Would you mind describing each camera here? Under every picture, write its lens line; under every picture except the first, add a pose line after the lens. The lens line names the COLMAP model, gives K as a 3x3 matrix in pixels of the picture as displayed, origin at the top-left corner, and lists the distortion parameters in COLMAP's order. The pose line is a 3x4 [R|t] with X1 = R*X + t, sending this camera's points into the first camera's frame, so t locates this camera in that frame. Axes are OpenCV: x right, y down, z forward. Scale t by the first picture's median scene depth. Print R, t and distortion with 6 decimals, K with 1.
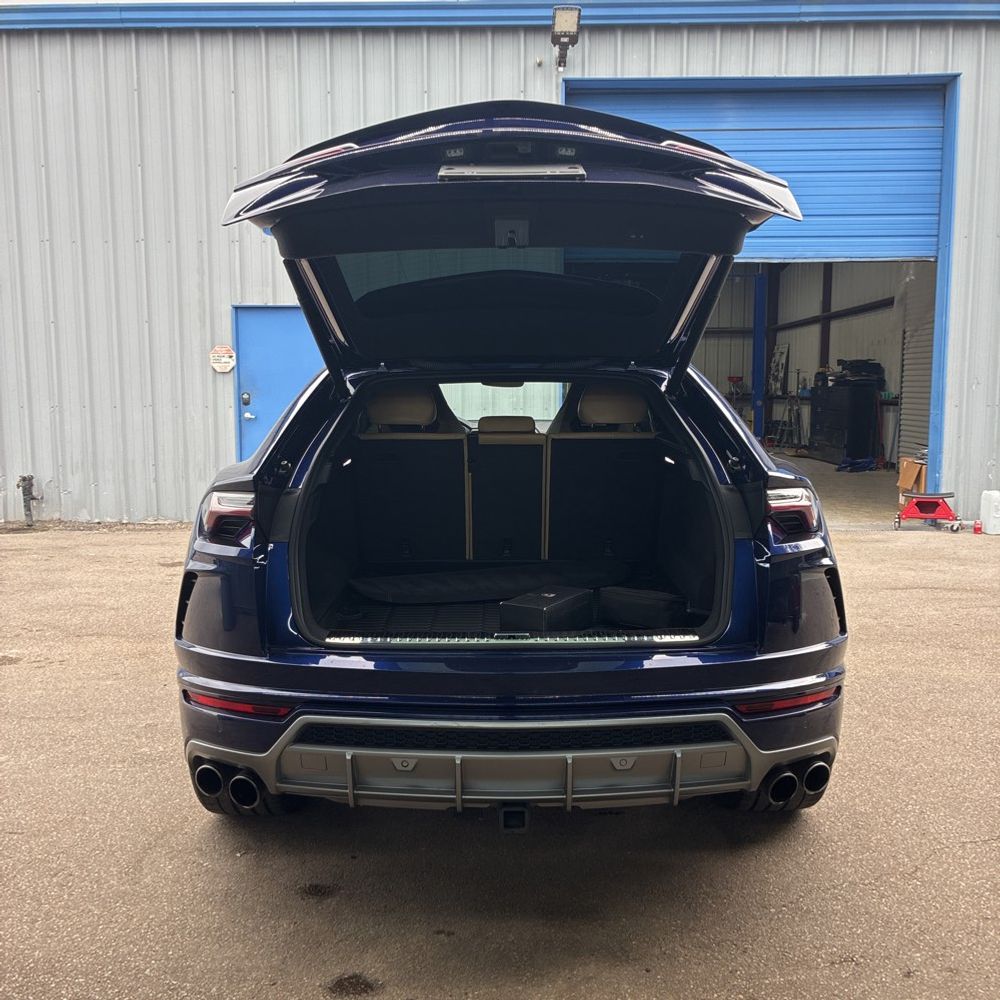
lens RADIAL K [[1013.8, 0, 497.3], [0, 1013.8, 509.8], [0, 0, 1]] dist [0.019580, -0.003426]
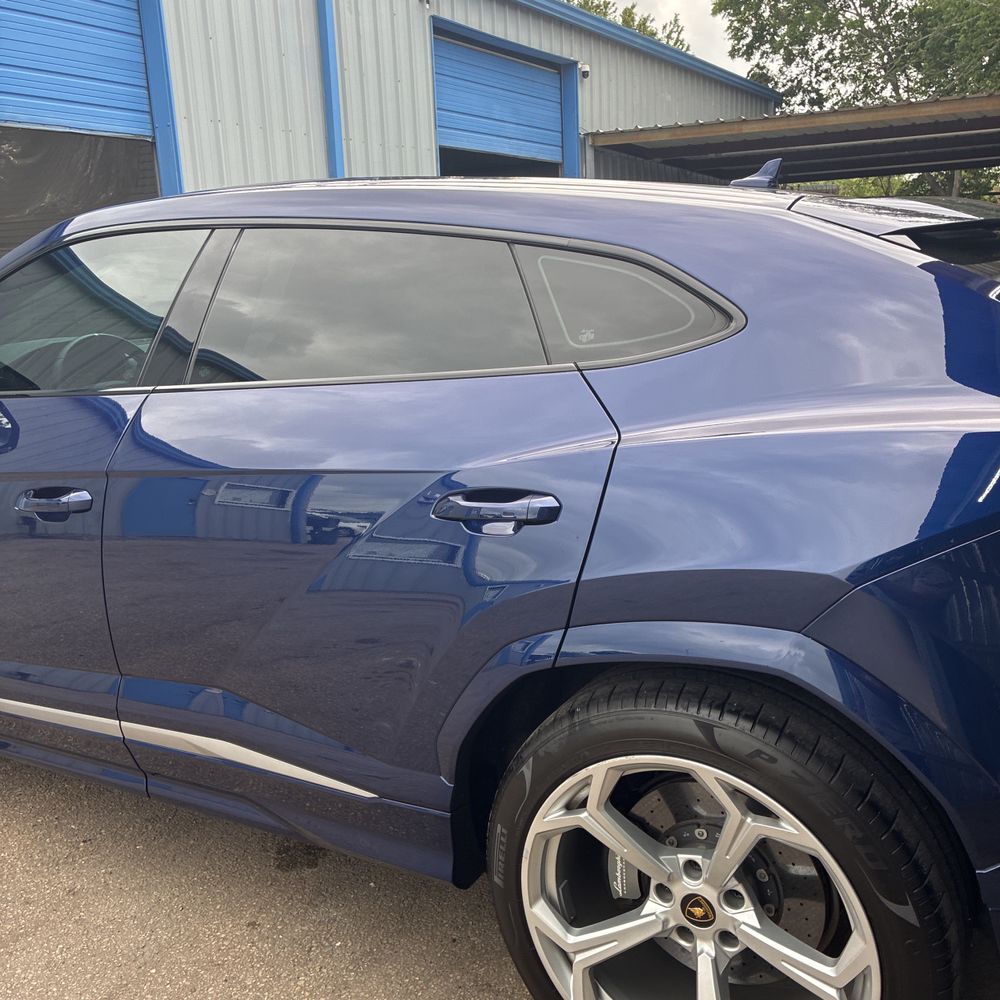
lens RADIAL K [[1000.9, 0, 512.6], [0, 1000.9, 501.9], [0, 0, 1]] dist [0.034848, -0.014368]
pose [[0.494699, -0.214461, 0.842187, -0.238382], [0.144946, 0.975861, 0.163360, -0.035669], [-0.856892, 0.041257, 0.513843, 0.295807]]
